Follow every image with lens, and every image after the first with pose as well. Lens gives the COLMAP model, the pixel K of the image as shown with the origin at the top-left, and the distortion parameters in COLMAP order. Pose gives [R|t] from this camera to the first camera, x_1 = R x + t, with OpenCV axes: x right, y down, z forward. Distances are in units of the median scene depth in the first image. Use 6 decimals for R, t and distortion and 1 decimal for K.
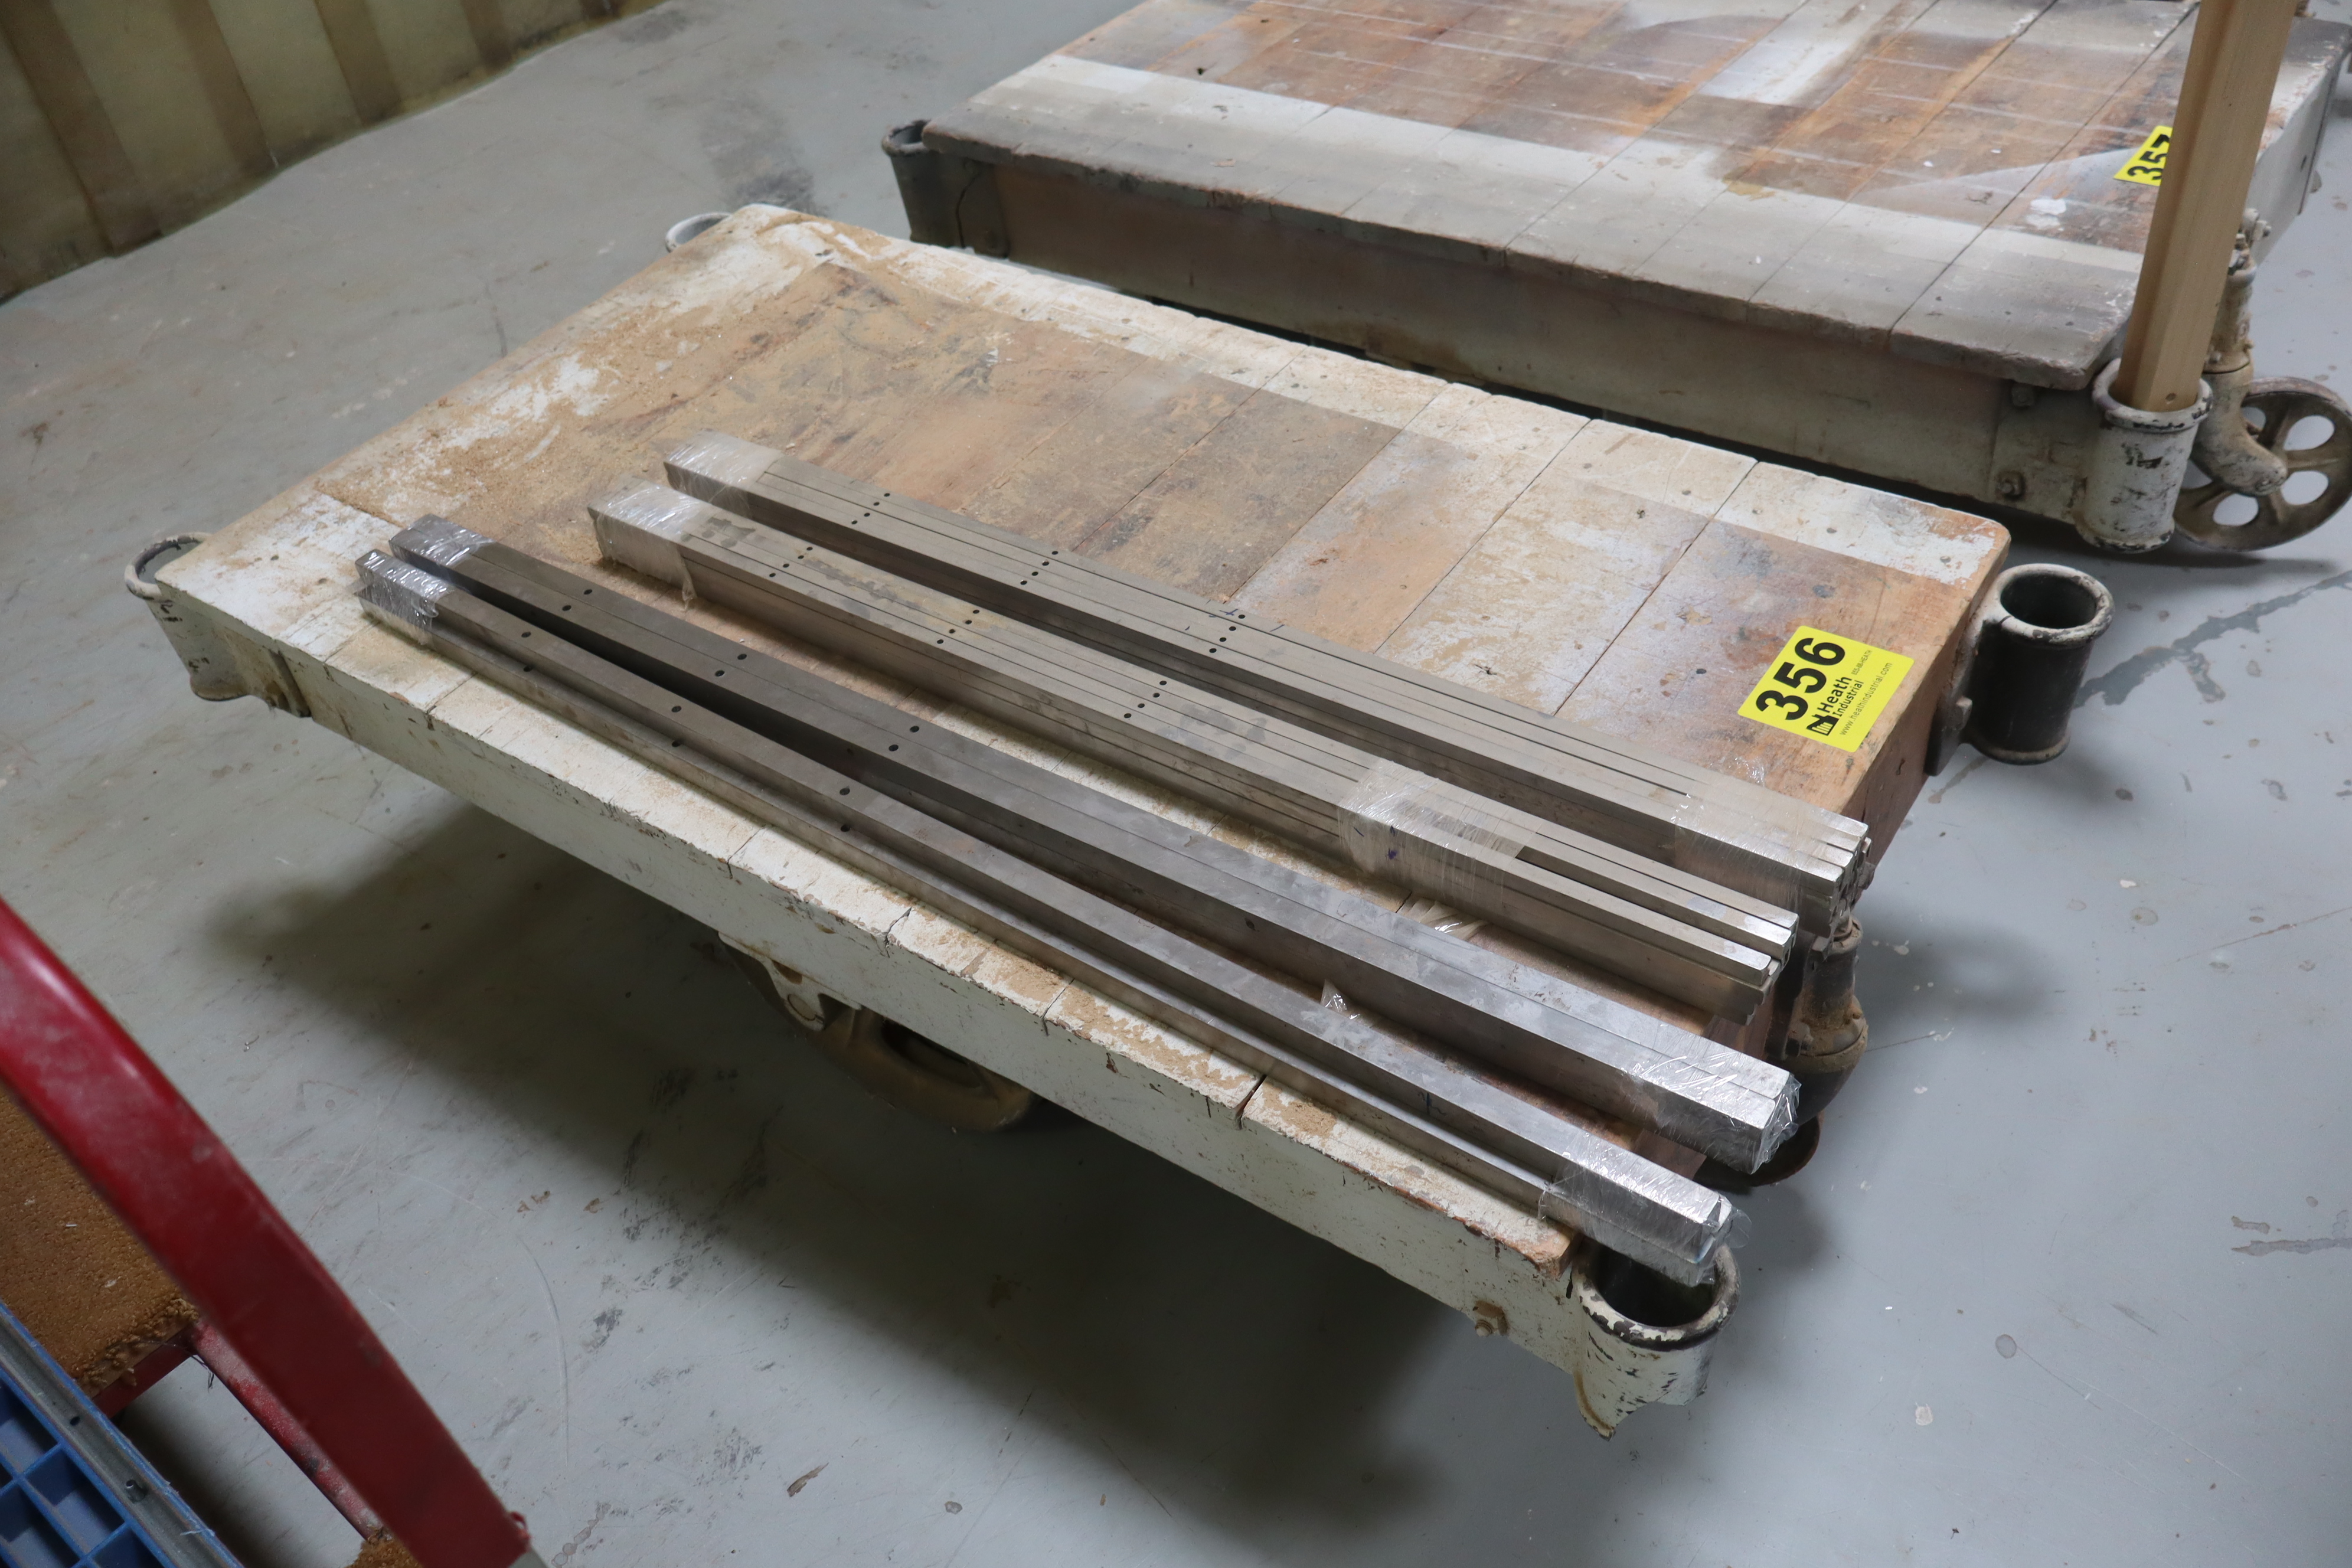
lens RADIAL K [[1911.0, 0, 1177.9], [0, 1911.0, 781.6], [0, 0, 1]] dist [-0.001645, 0.032127]
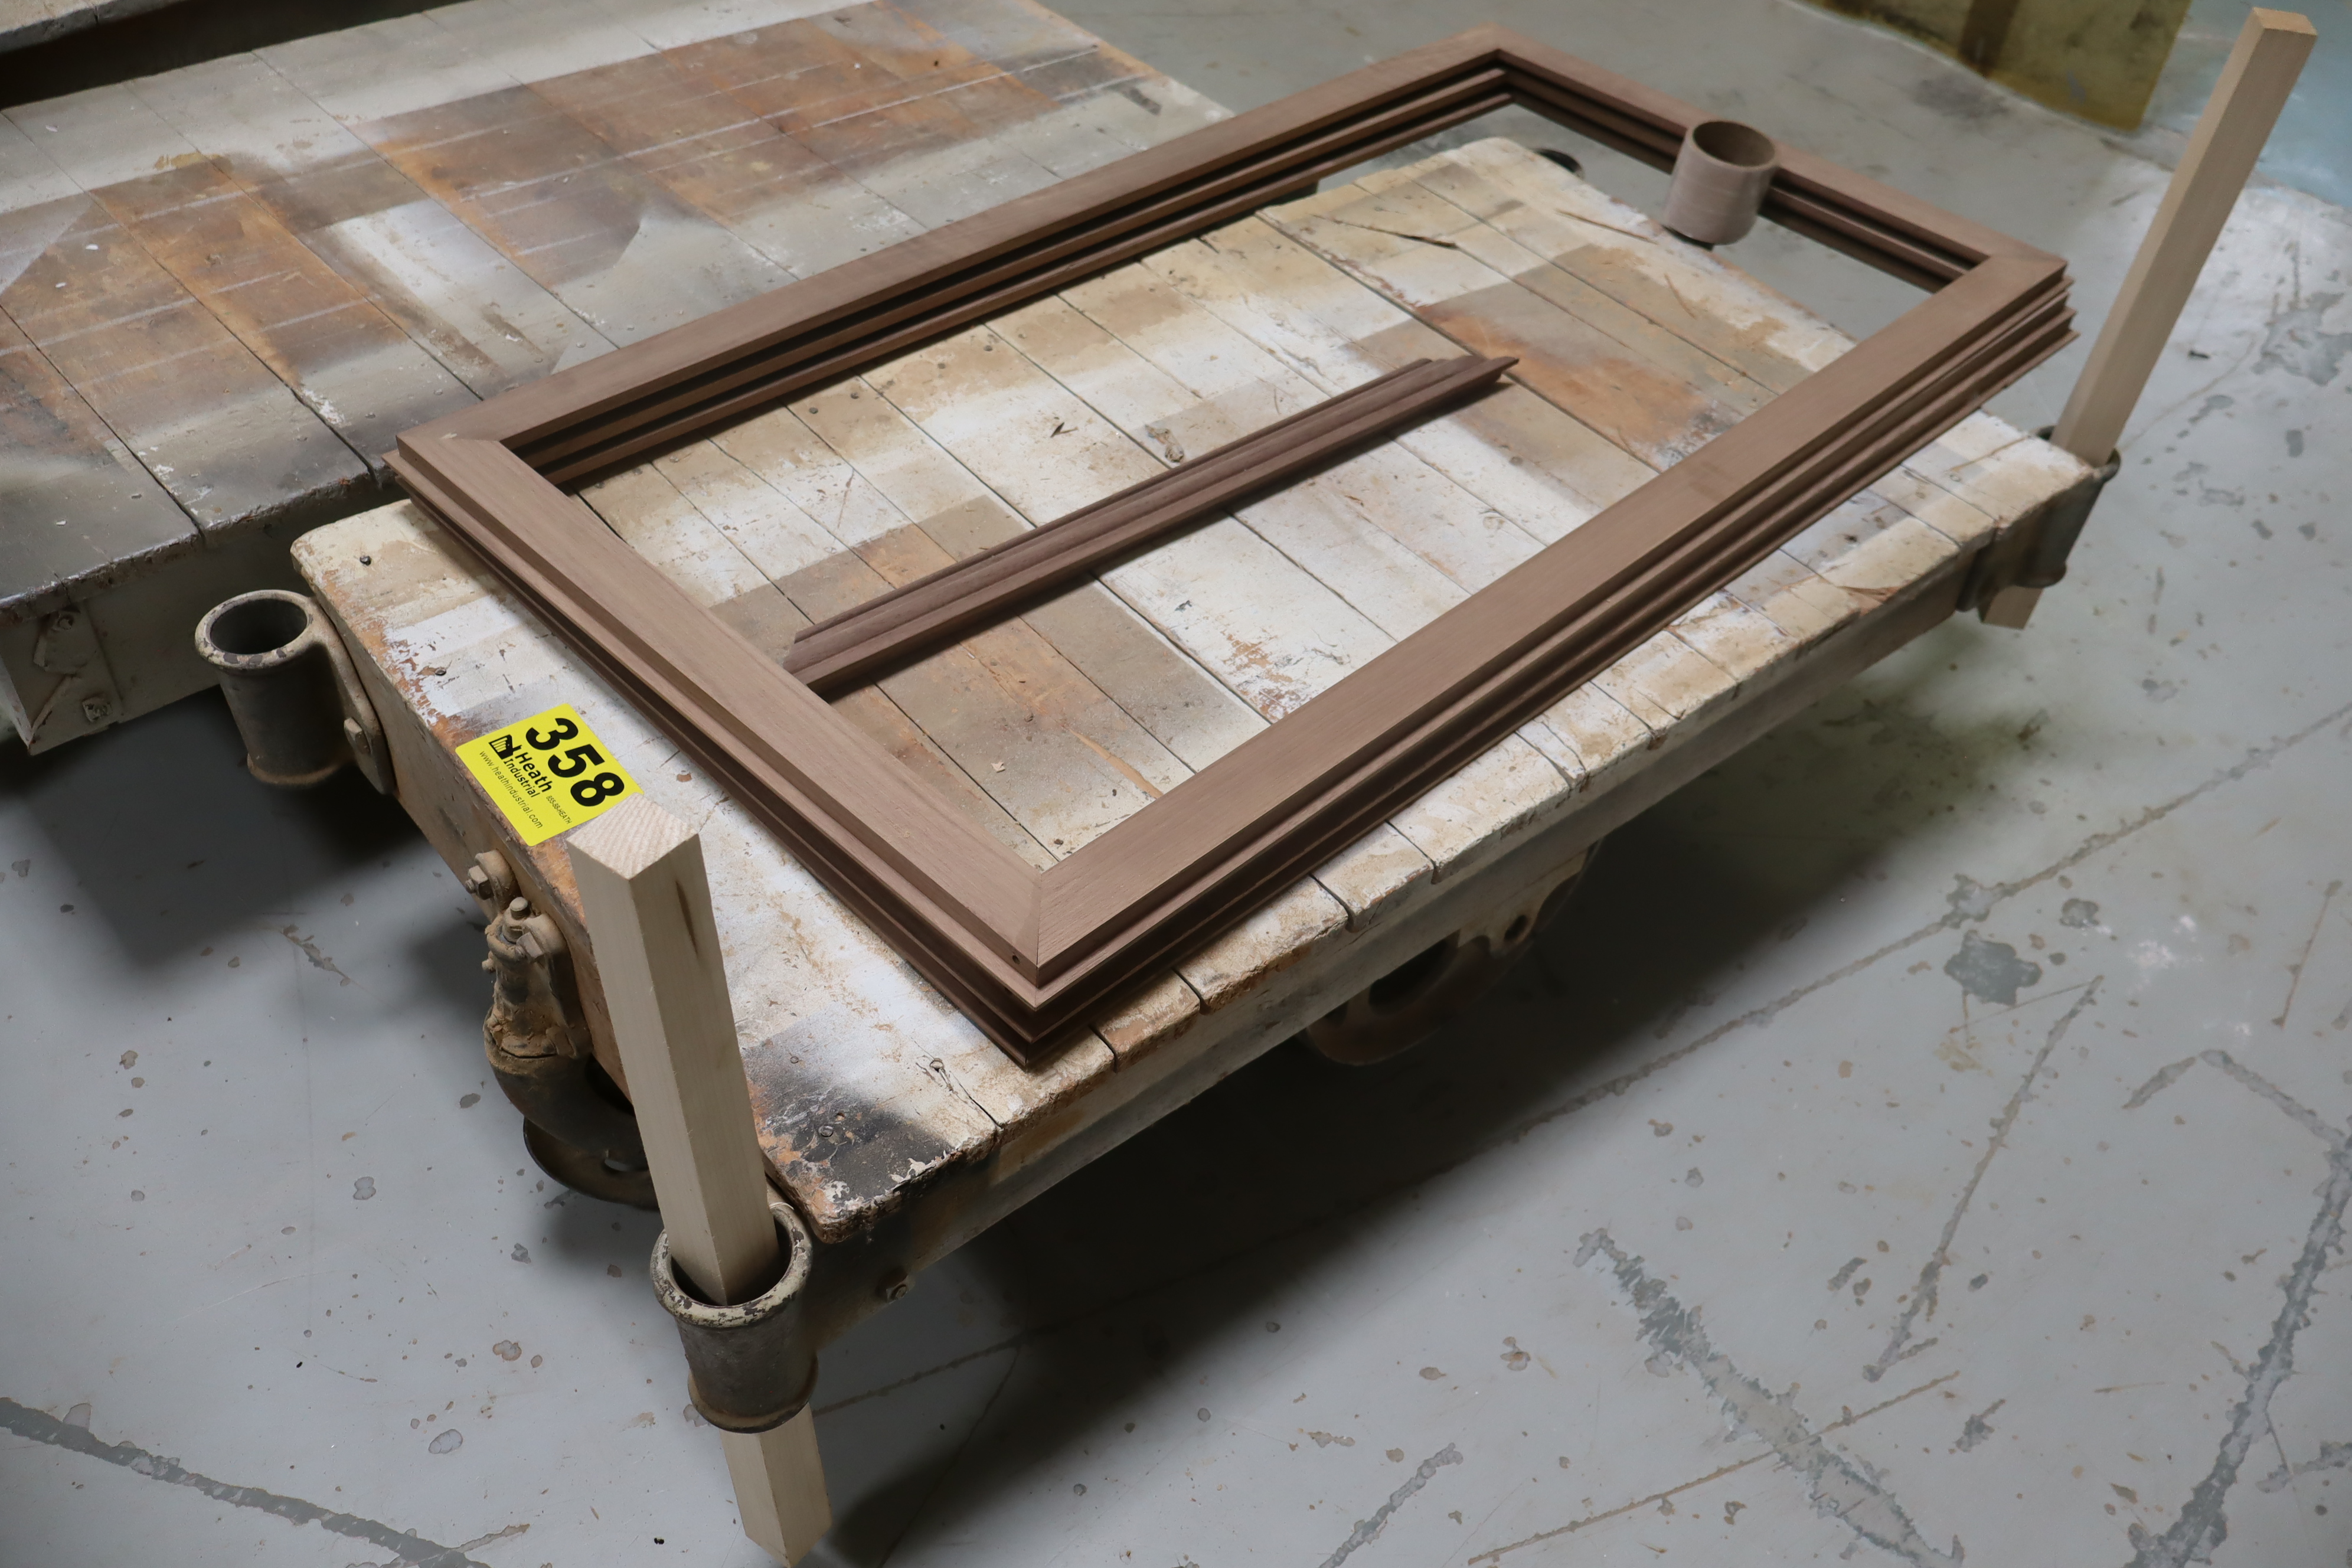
lens RADIAL K [[1911.0, 0, 1172.5], [0, 1911.0, 784.4], [0, 0, 1]] dist [-0.001645, 0.032127]
pose [[-0.147105, 0.774337, -0.615437, 0.978278], [-0.697698, 0.359811, 0.619479, -1.052376], [0.701126, 0.520517, 0.487323, 0.940520]]
